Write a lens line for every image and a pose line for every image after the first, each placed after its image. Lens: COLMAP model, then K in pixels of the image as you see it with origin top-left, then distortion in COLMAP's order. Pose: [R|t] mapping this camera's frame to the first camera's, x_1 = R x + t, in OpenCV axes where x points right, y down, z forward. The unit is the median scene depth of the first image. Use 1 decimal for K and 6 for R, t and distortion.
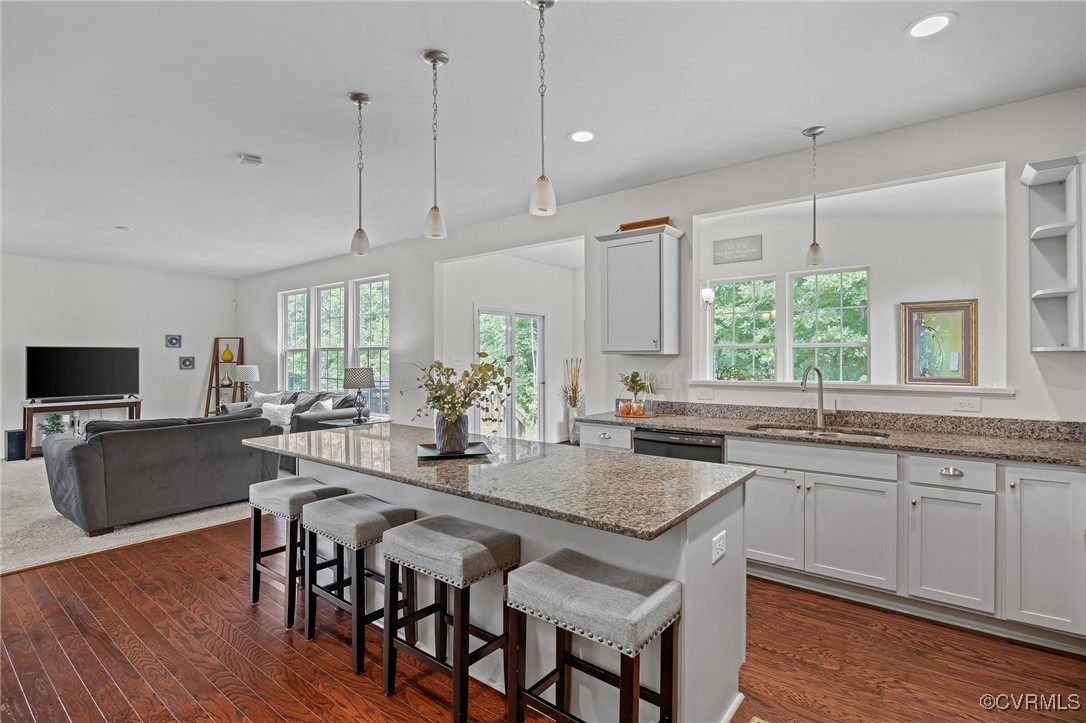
lens RADIAL K [[524.8, 0, 541.5], [0, 524.8, 359.0], [0, 0, 1]] dist [0.000373, 0.000615]
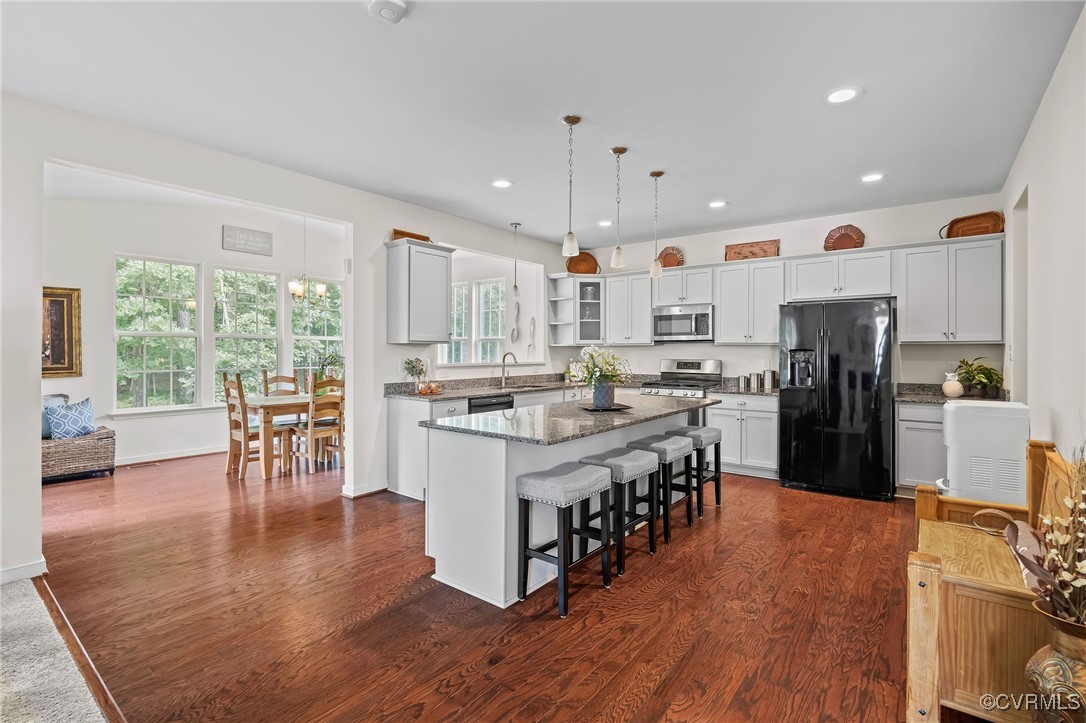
lens RADIAL K [[495.0, 0, 539.1], [0, 495.0, 360.2], [0, 0, 1]] dist [-0.004481, -0.000129]
pose [[-0.005294, -0.019192, 0.999802, -1.225361], [-0.005923, 0.999799, 0.019160, 0.007018], [-0.999968, -0.005820, -0.005407, 0.924312]]
